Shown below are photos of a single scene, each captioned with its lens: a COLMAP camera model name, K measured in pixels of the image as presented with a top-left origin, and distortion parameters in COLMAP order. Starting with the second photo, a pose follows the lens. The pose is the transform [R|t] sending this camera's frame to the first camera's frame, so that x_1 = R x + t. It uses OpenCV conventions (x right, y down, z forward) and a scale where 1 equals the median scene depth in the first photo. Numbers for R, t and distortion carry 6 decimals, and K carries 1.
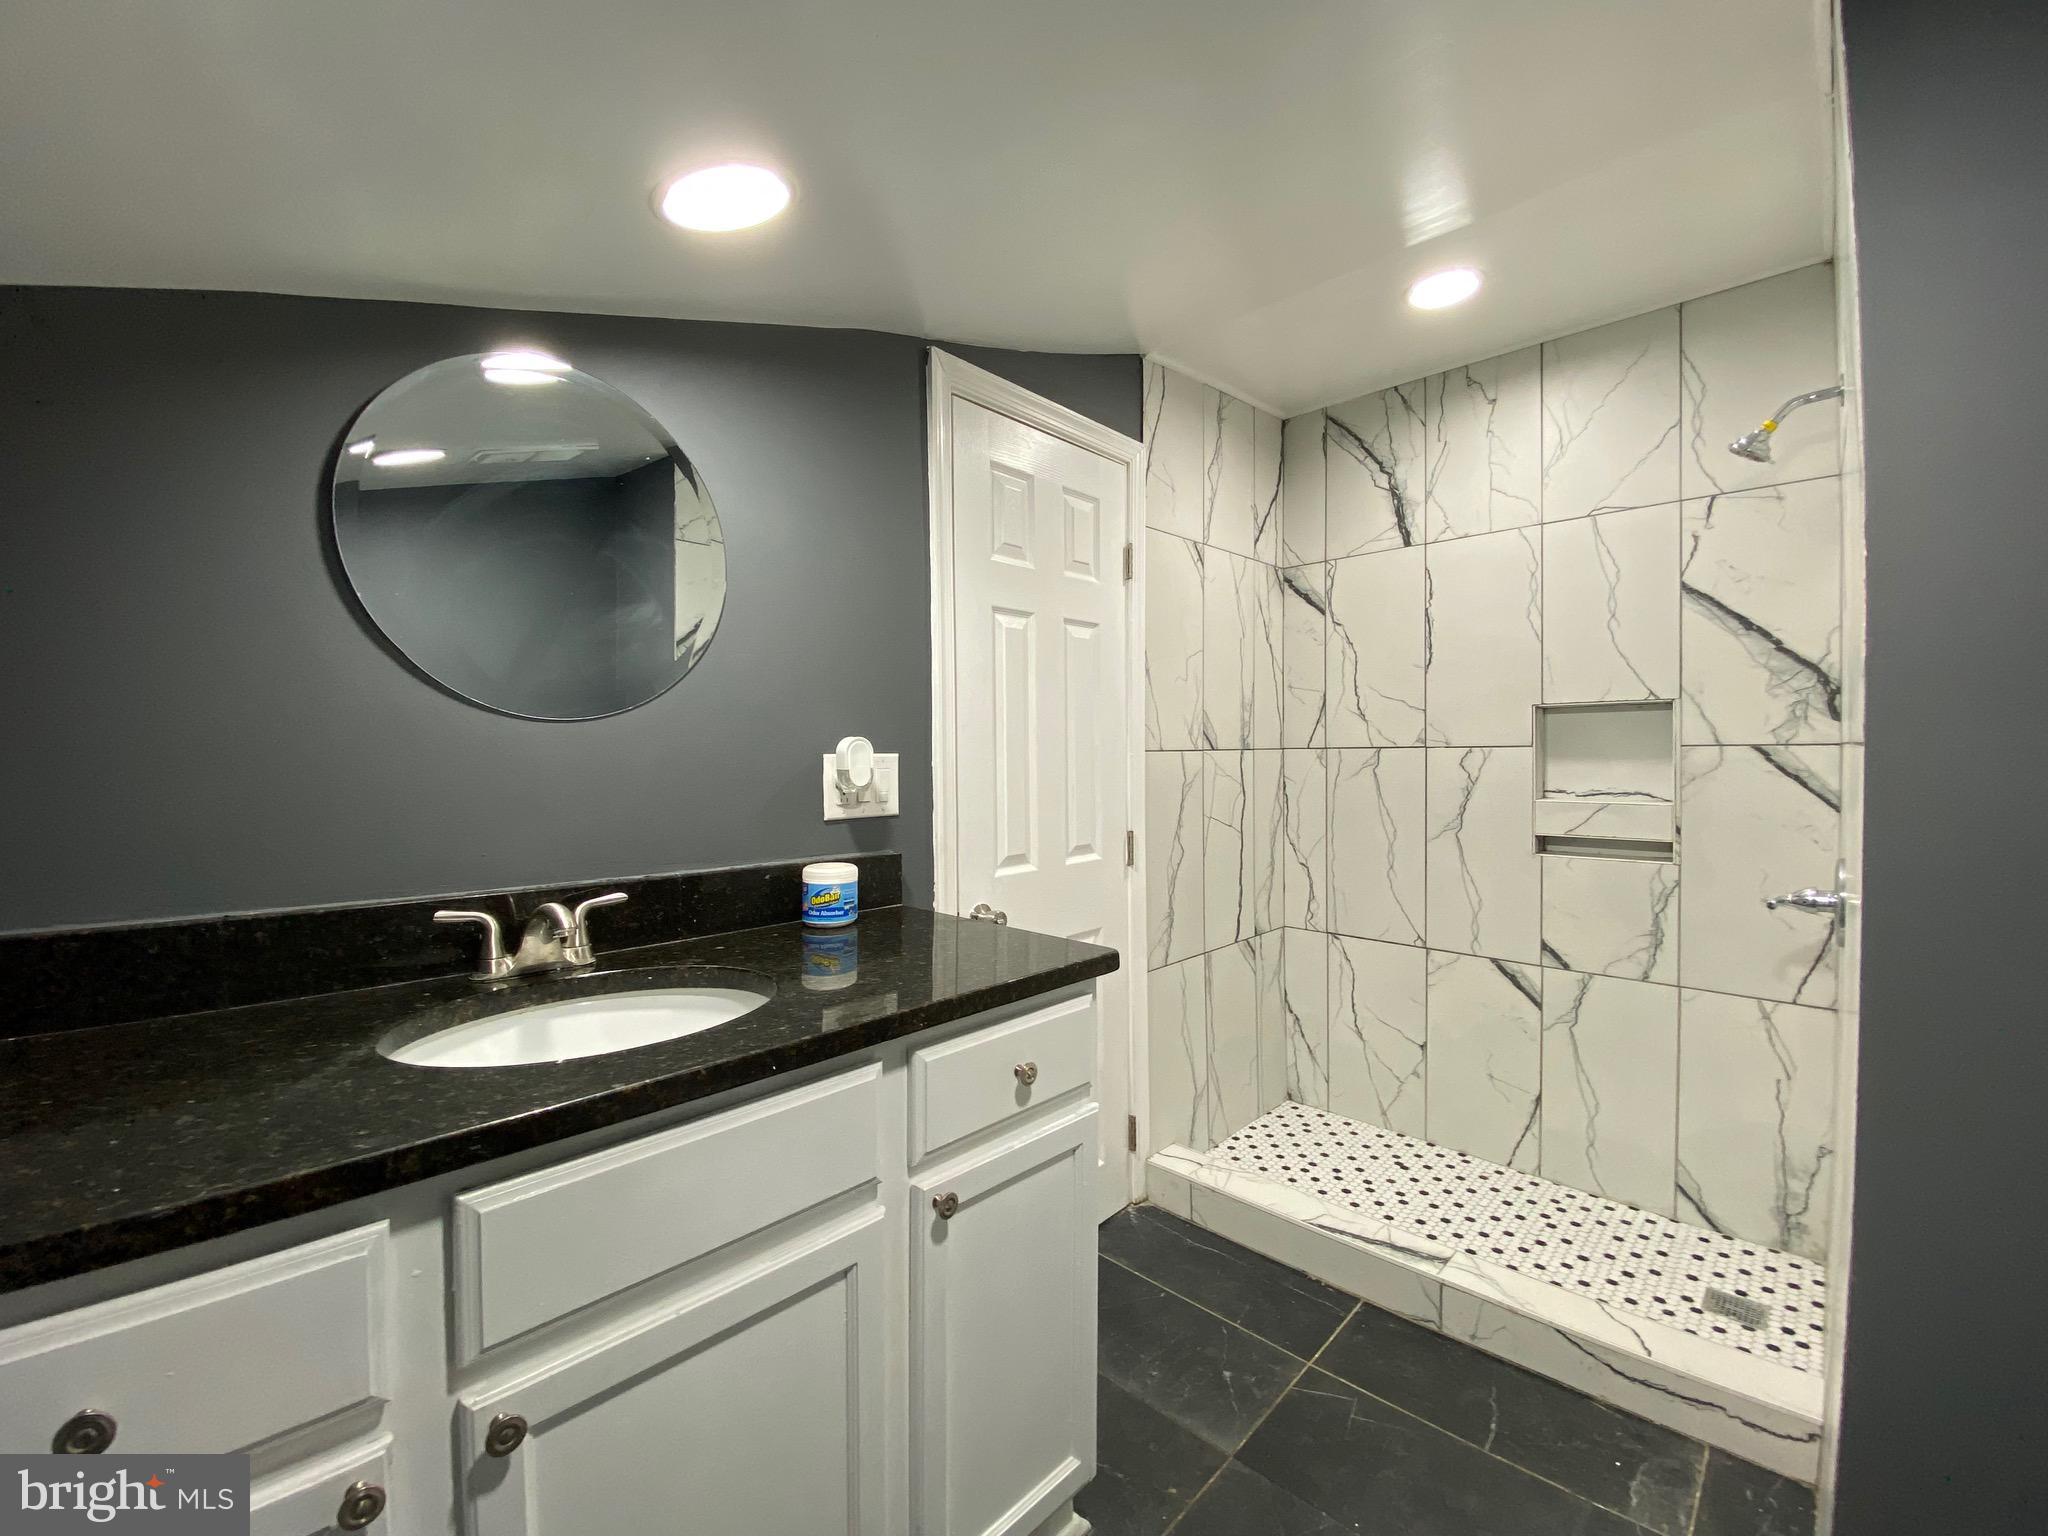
lens RADIAL K [[832.7, 0, 1009.1], [0, 832.7, 769.4], [0, 0, 1]] dist [0.018692, -0.015703]
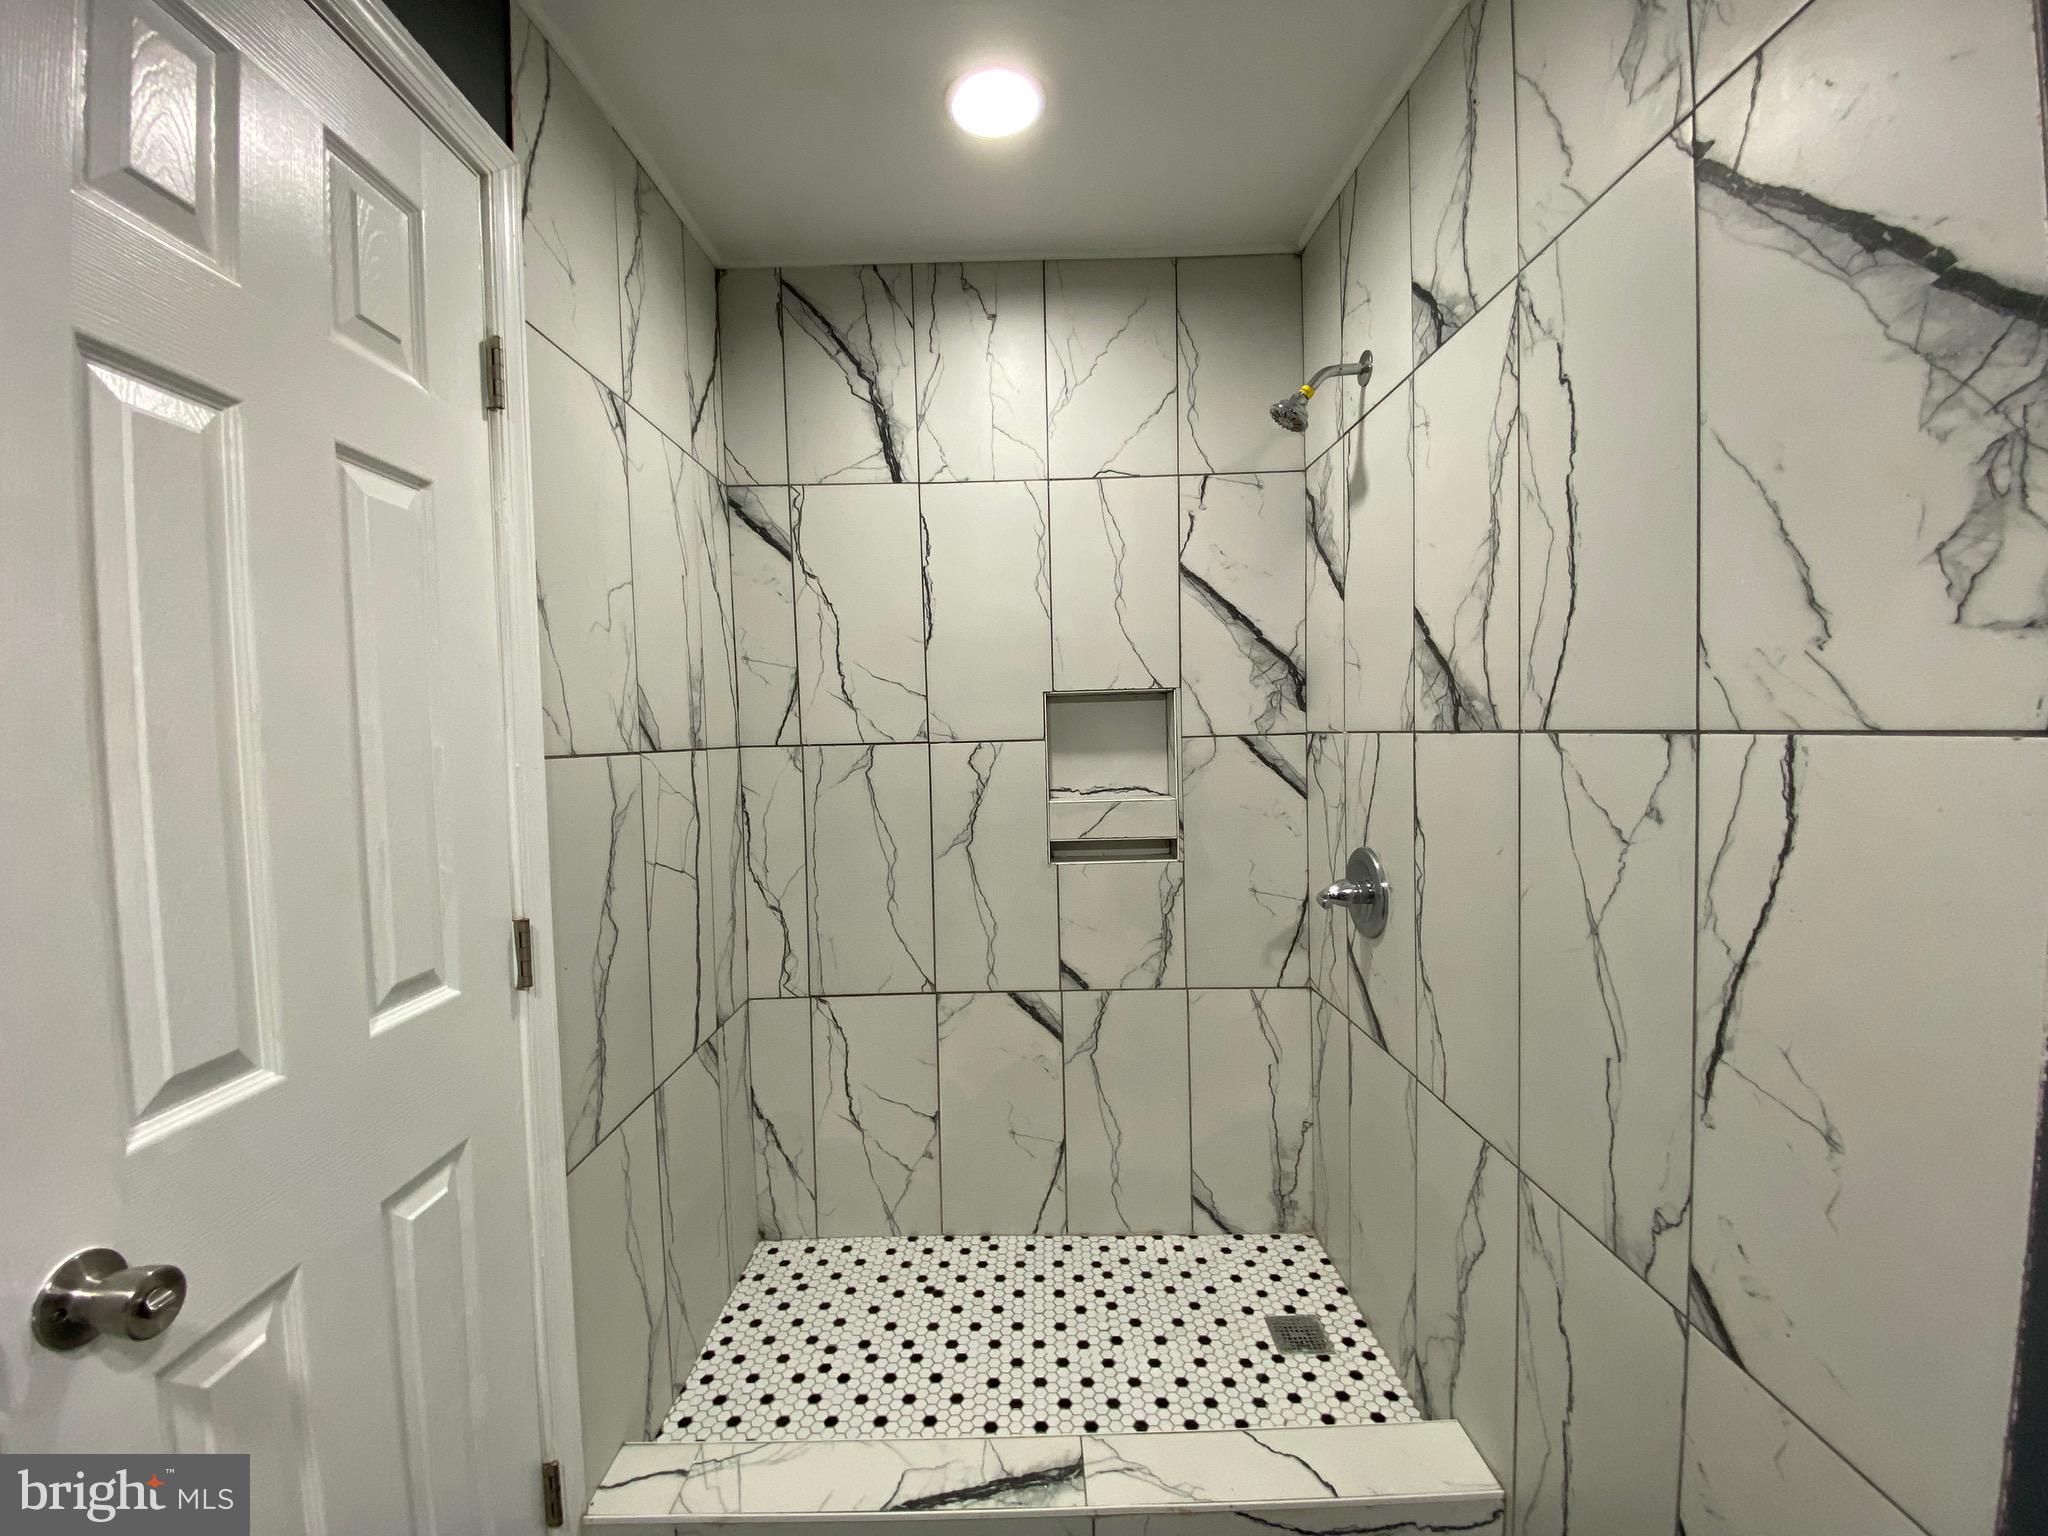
lens RADIAL K [[832.7, 0, 1024.9], [0, 832.7, 767.8], [0, 0, 1]] dist [0.018692, -0.015703]
pose [[0.708225, -0.037969, 0.704965, 0.008793], [0.032929, 0.999243, 0.020737, -0.017408], [-0.705218, 0.008527, 0.708939, 0.429976]]
